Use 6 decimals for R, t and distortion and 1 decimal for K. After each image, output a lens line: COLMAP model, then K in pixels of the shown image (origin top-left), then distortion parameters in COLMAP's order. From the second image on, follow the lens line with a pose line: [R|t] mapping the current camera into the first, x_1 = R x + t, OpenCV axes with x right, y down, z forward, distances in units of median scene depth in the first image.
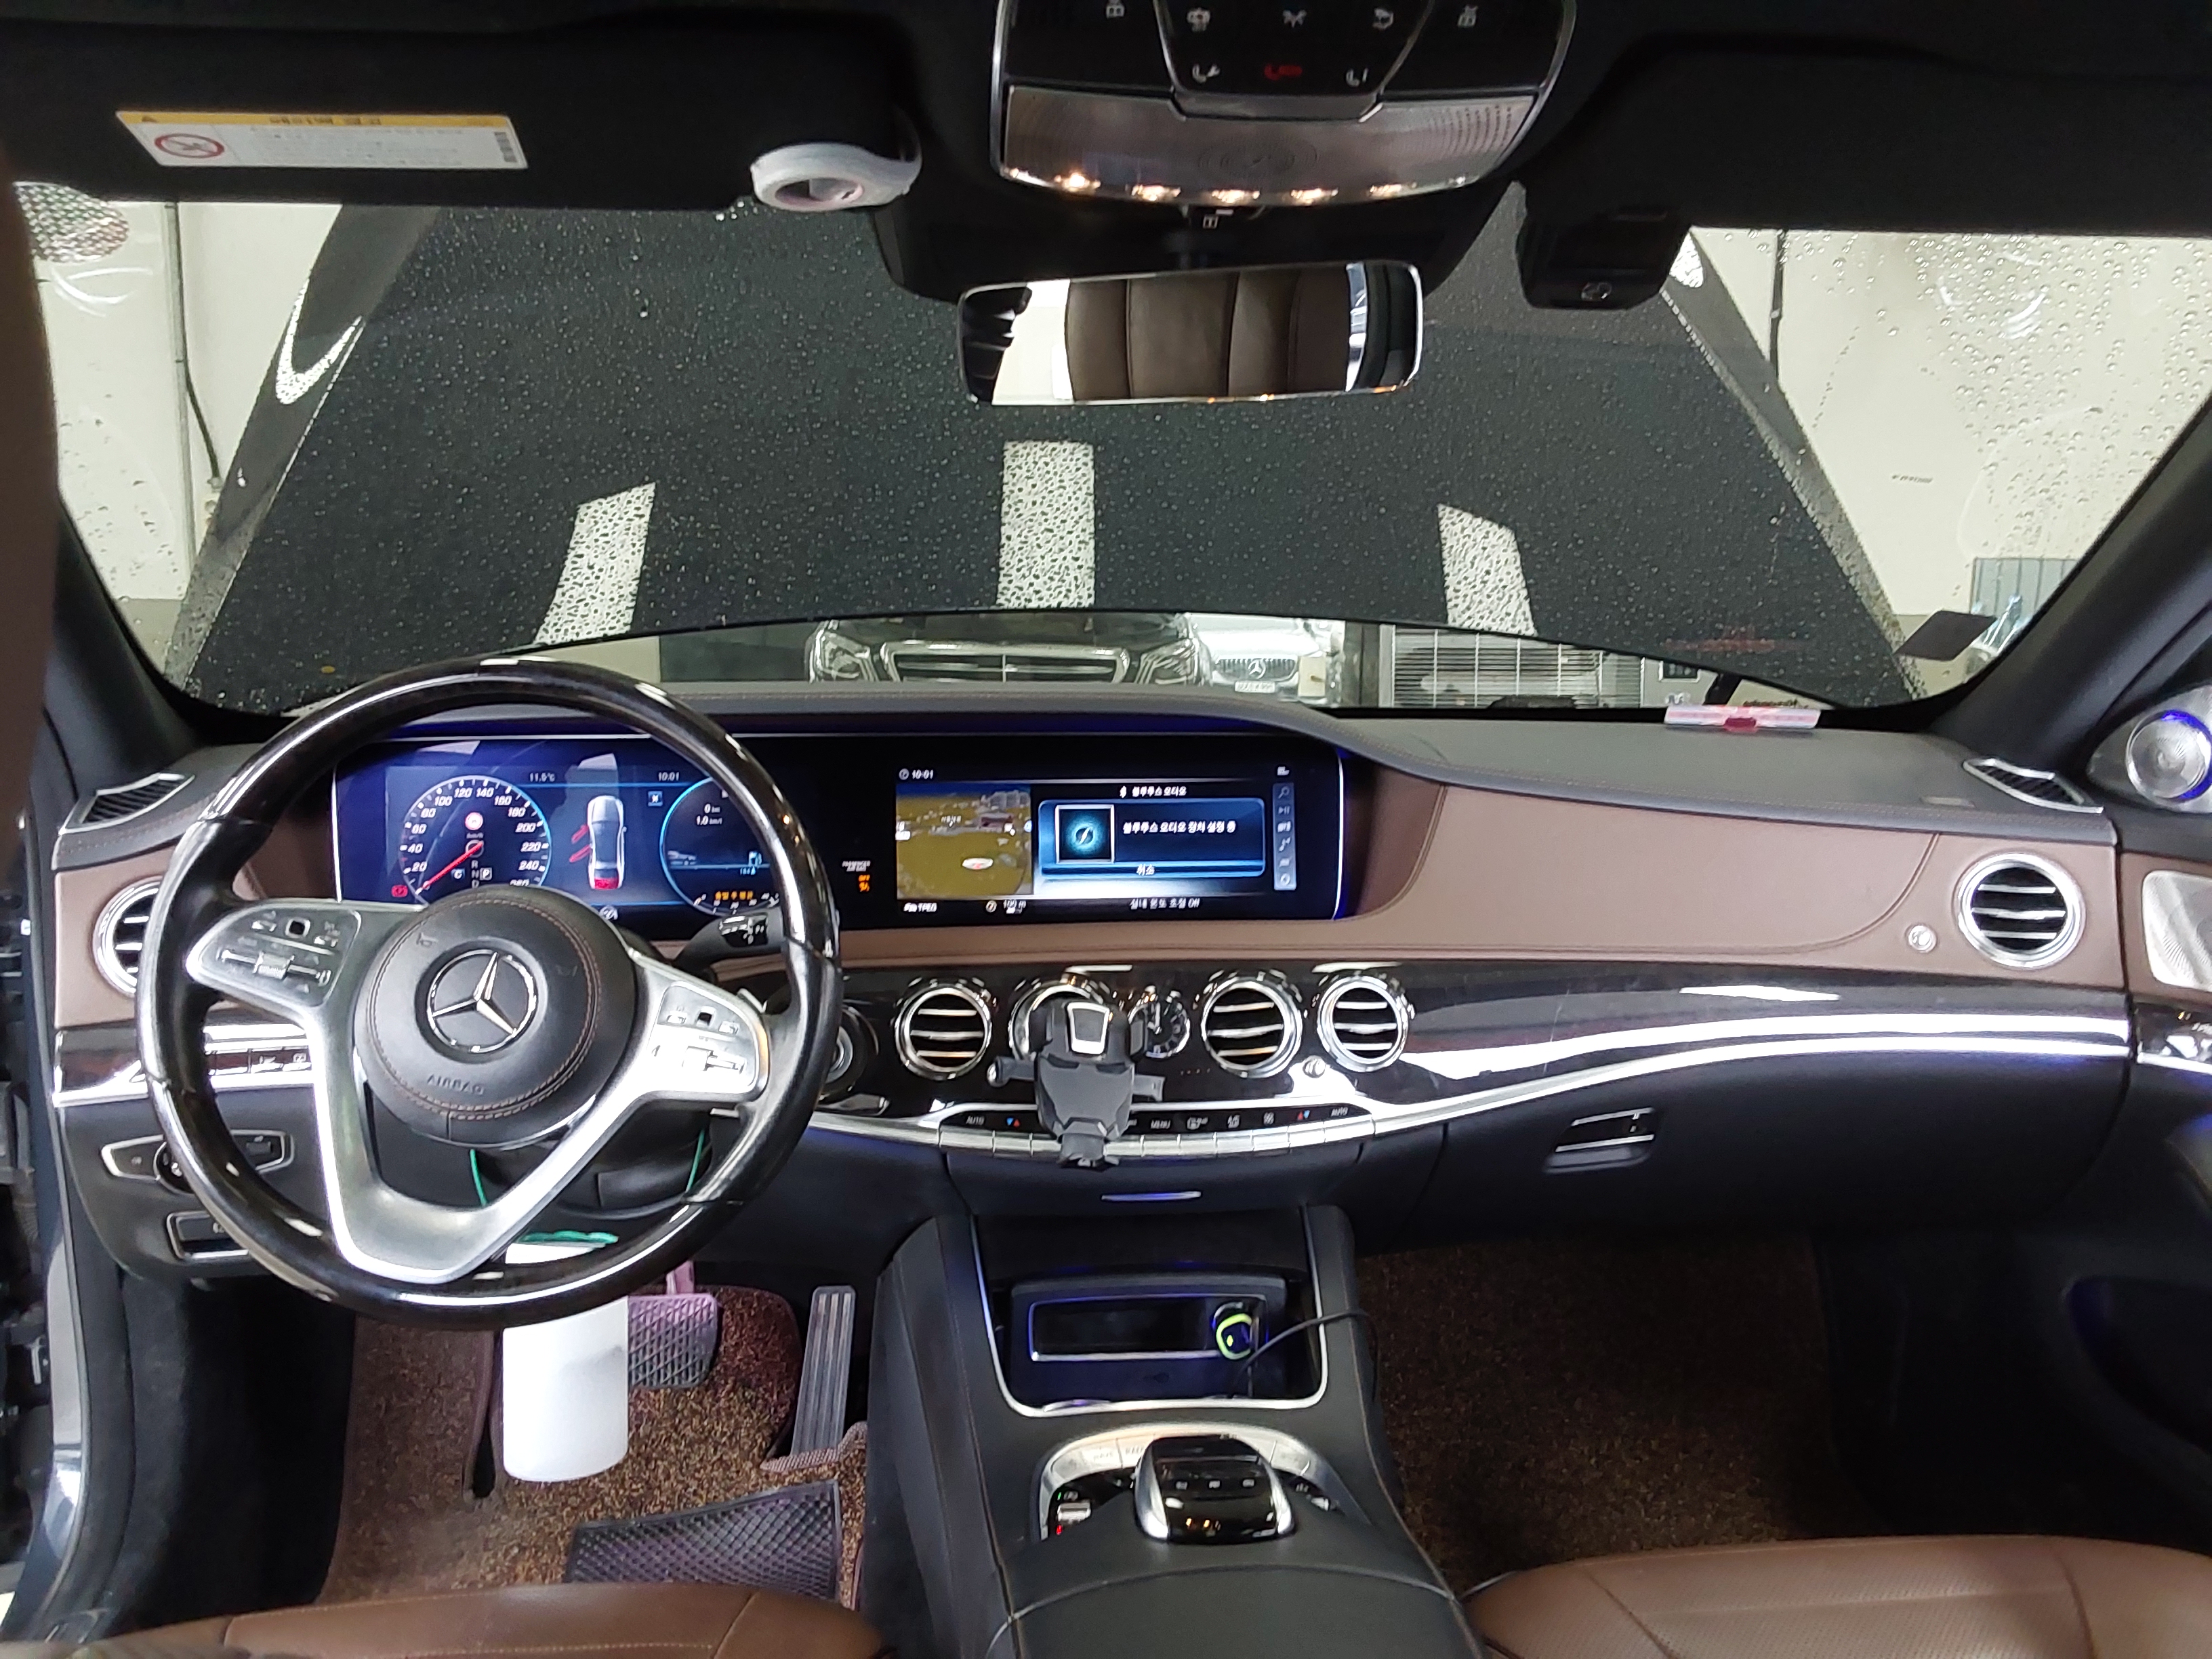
lens RADIAL K [[1810.5, 0, 1034.6], [0, 1810.5, 846.4], [0, 0, 1]] dist [0.175231, -0.319300]
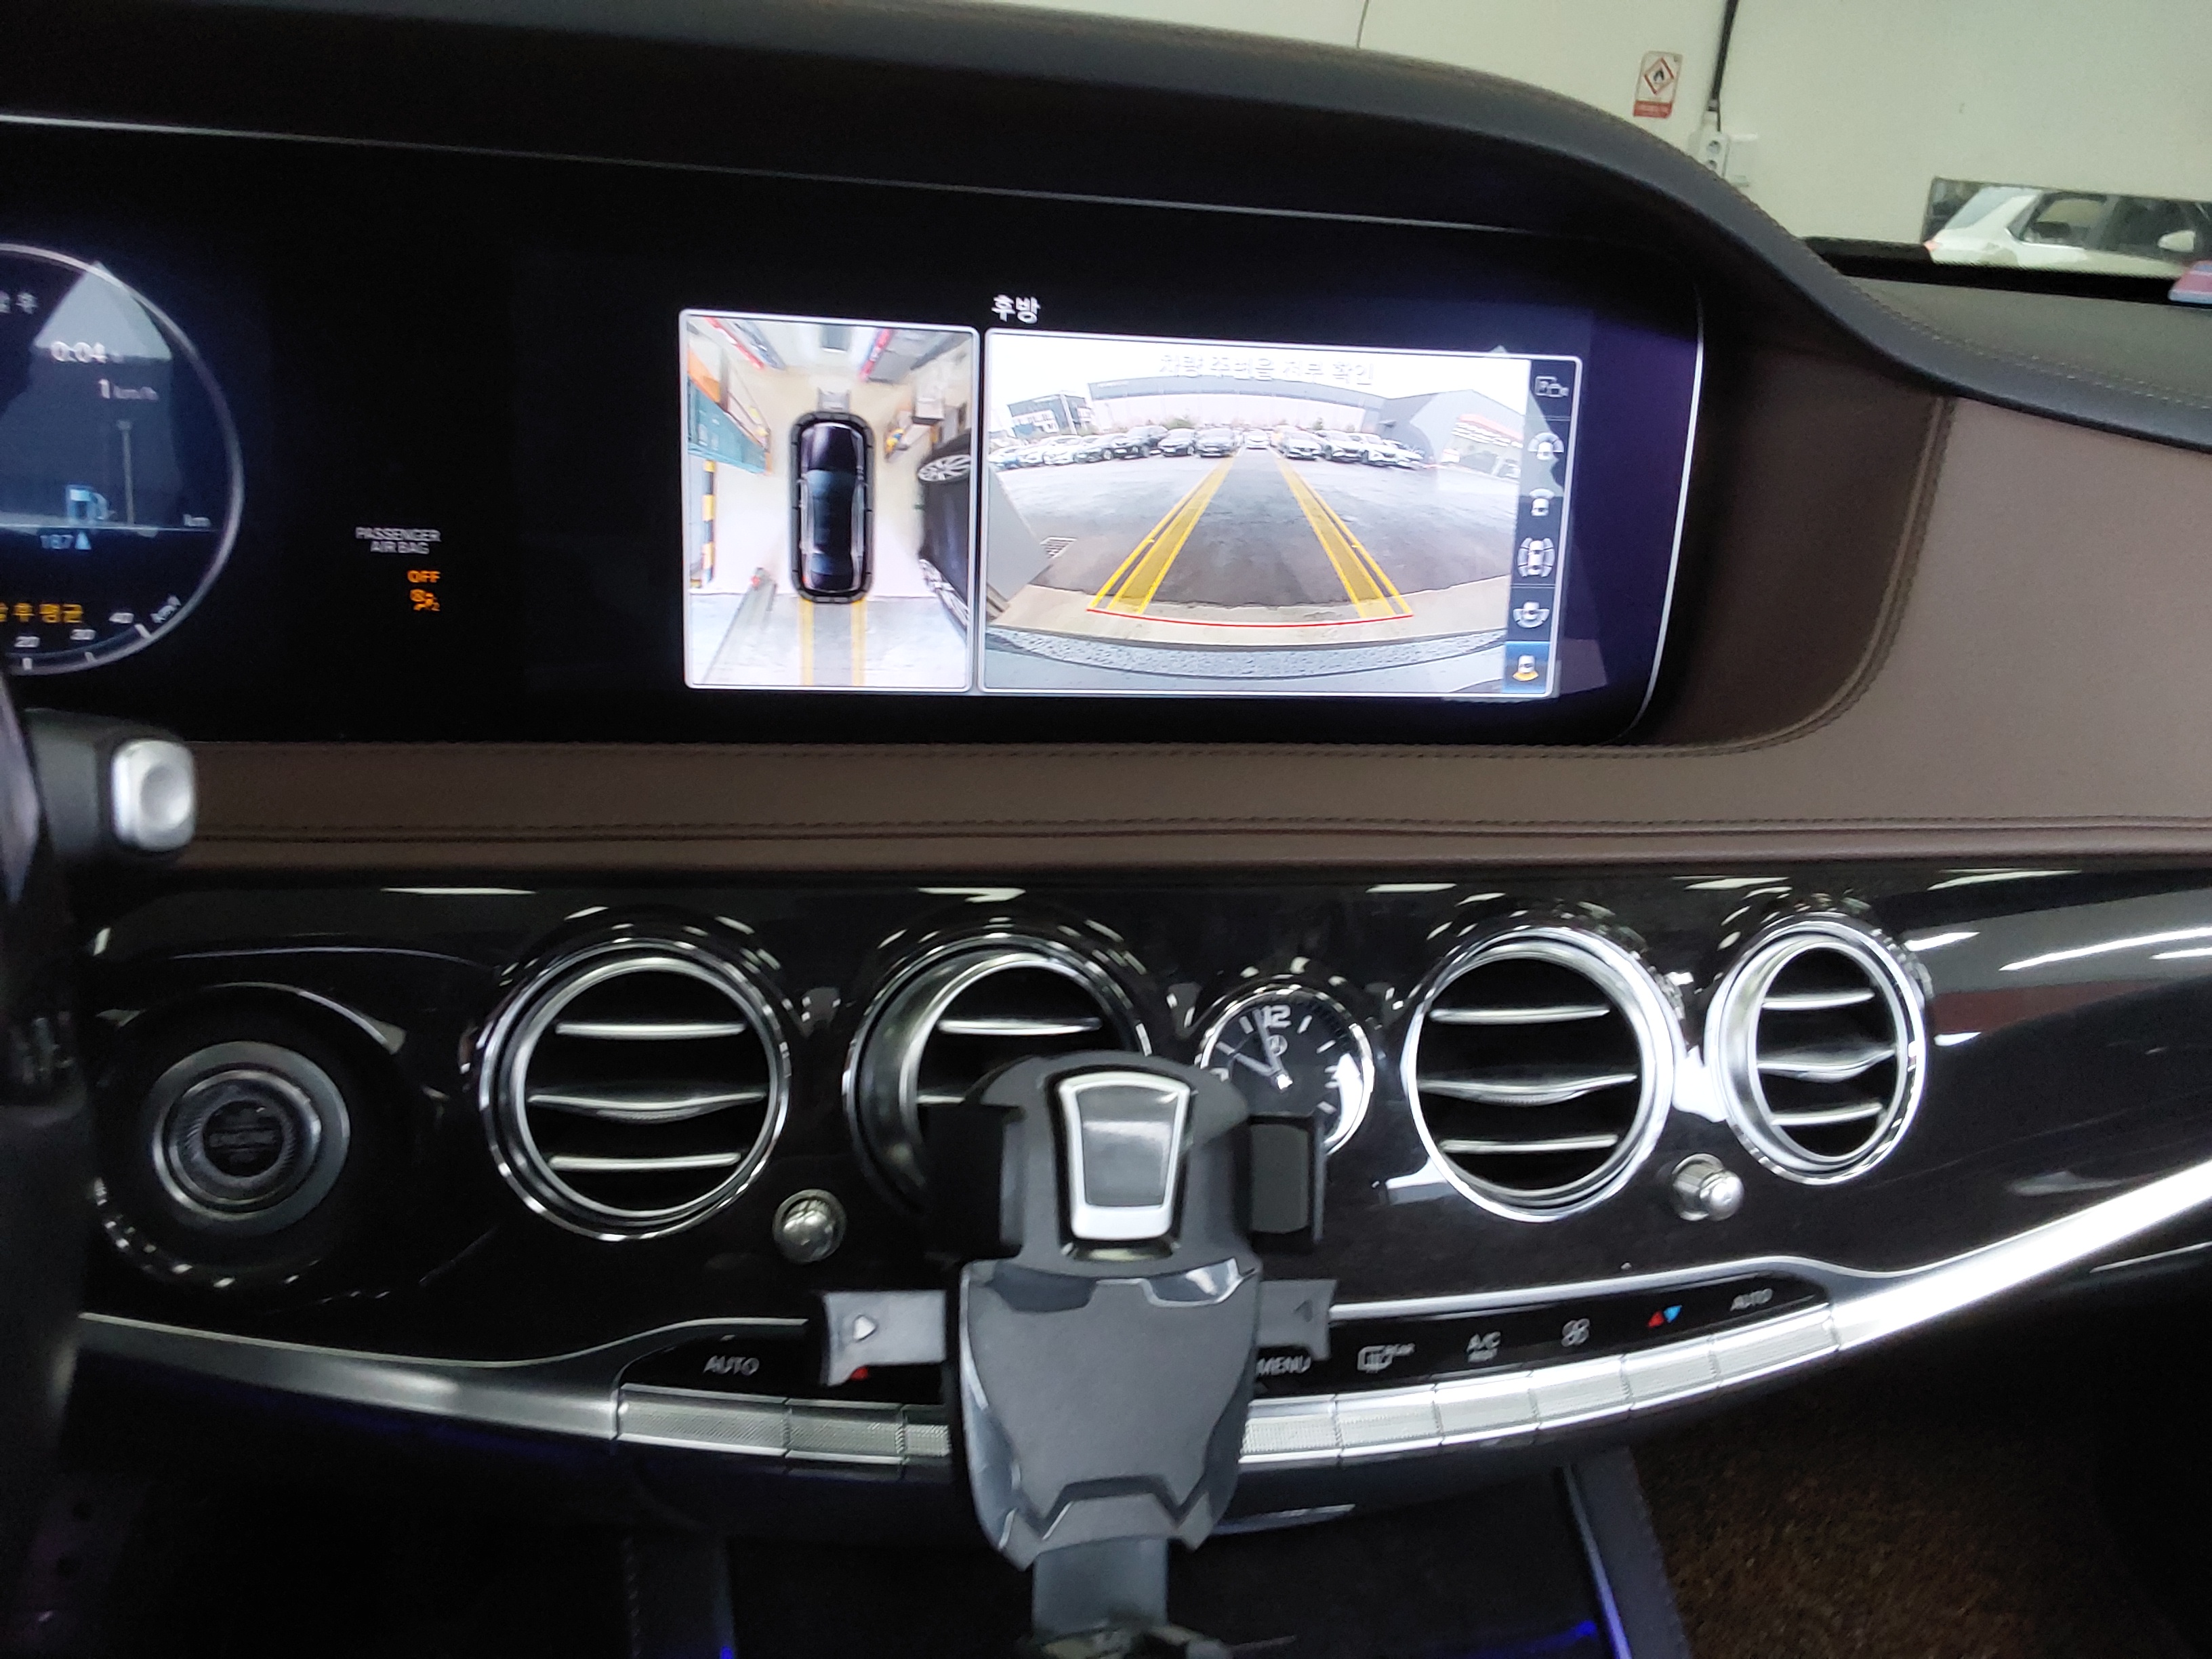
lens RADIAL K [[1810.5, 0, 1034.6], [0, 1810.5, 846.4], [0, 0, 1]] dist [0.175231, -0.319300]
pose [[0.990967, 0.021457, 0.132381, -0.023851], [-0.046584, 0.980726, 0.189754, -0.005117], [-0.125757, -0.194207, 0.972866, 0.675810]]
